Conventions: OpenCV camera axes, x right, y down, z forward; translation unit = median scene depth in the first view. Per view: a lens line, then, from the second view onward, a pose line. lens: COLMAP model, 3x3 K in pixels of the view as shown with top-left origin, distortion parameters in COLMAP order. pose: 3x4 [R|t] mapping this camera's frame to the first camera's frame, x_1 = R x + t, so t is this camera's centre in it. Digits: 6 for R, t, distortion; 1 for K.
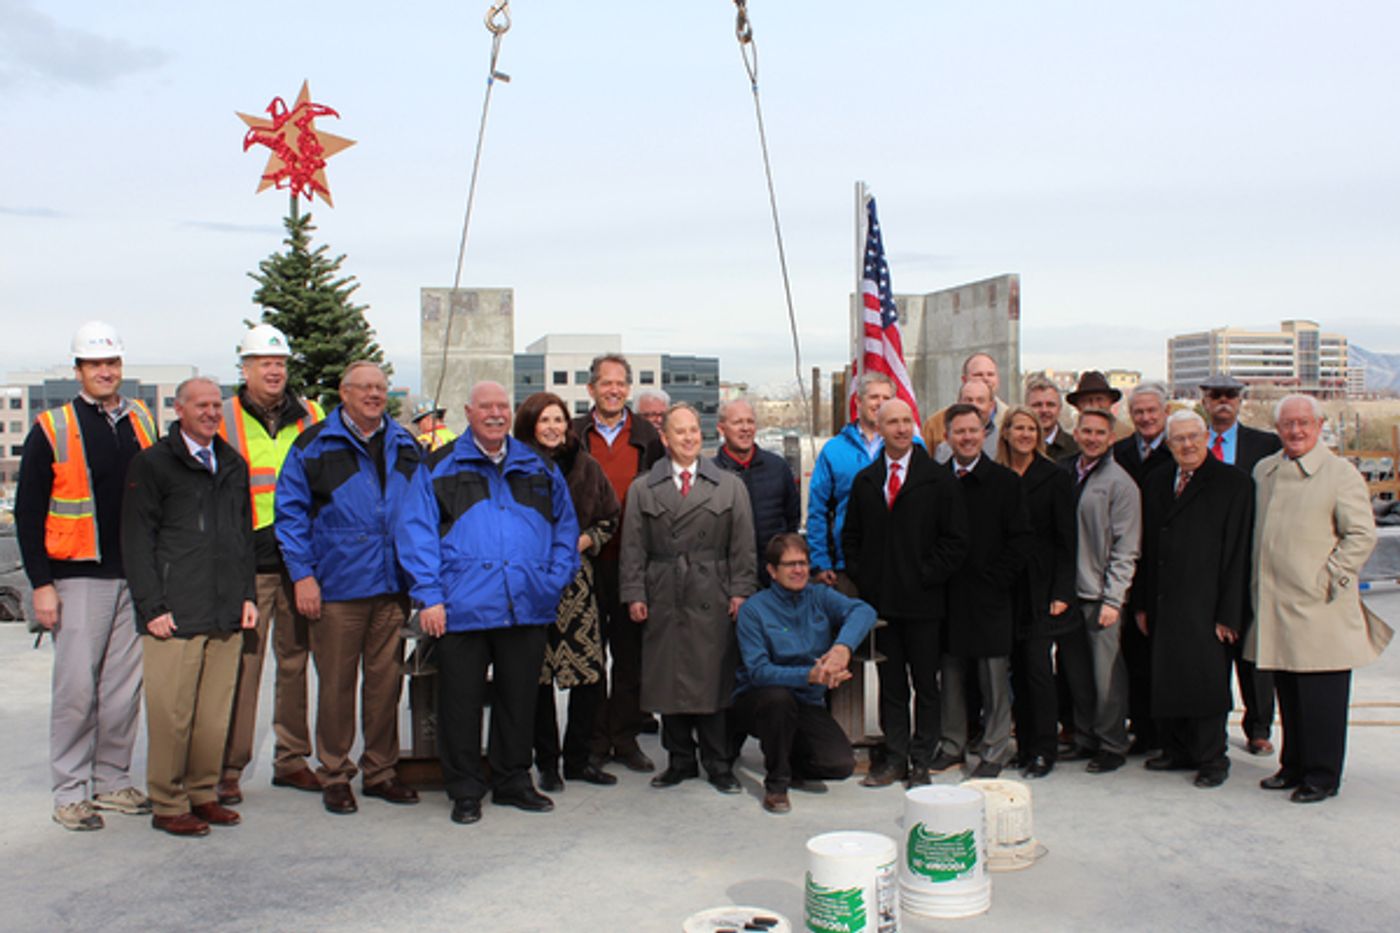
lens RADIAL K [[1389.9, 0, 710.5], [0, 1389.9, 461.1], [0, 0, 1]] dist [-0.157597, 0.177124]
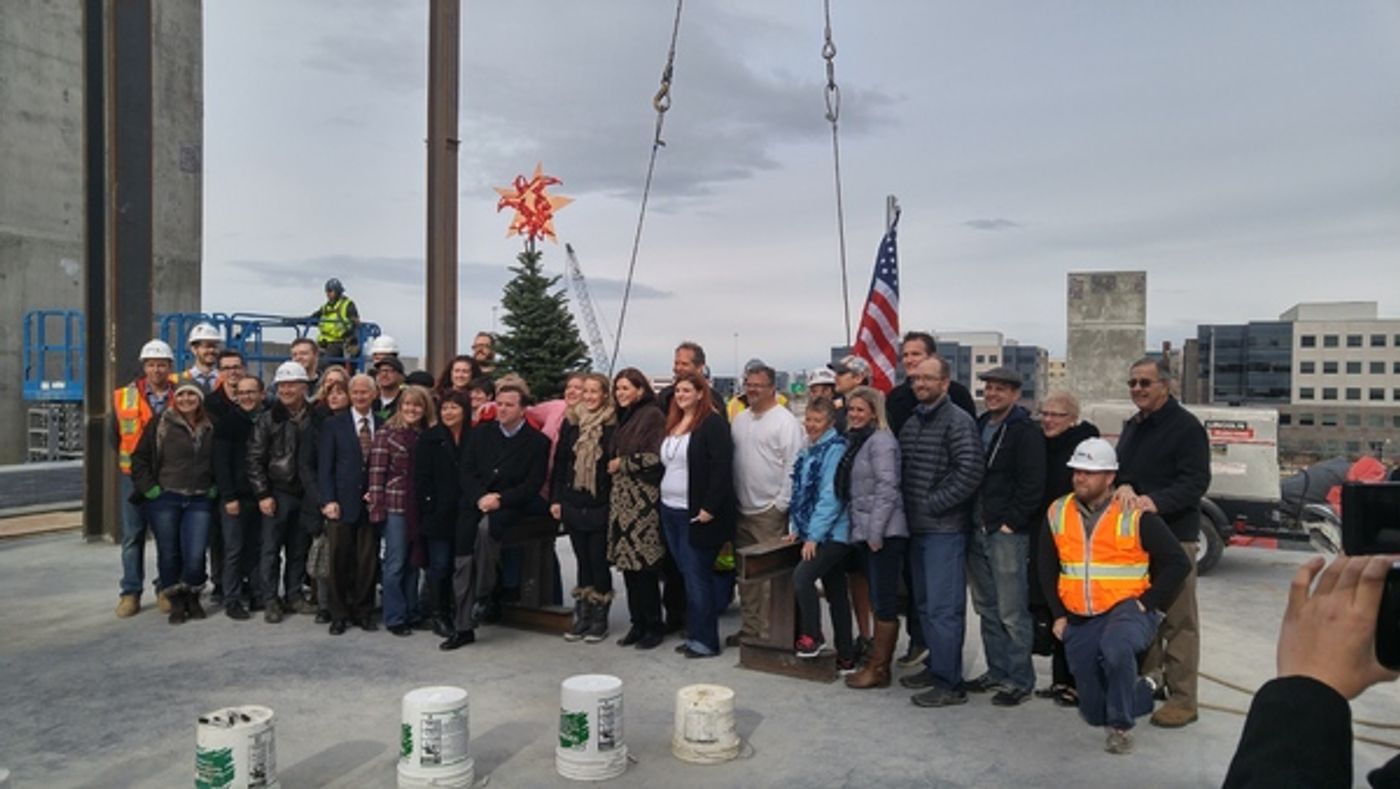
lens RADIAL K [[1036.1, 0, 701.7], [0, 1036.1, 407.5], [0, 0, 1]] dist [0.020513, -0.002308]
pose [[0.792944, 0.035010, -0.608288, 0.546575], [-0.033067, 0.999349, 0.014412, -0.023253], [0.608397, 0.008686, 0.793586, 0.169916]]
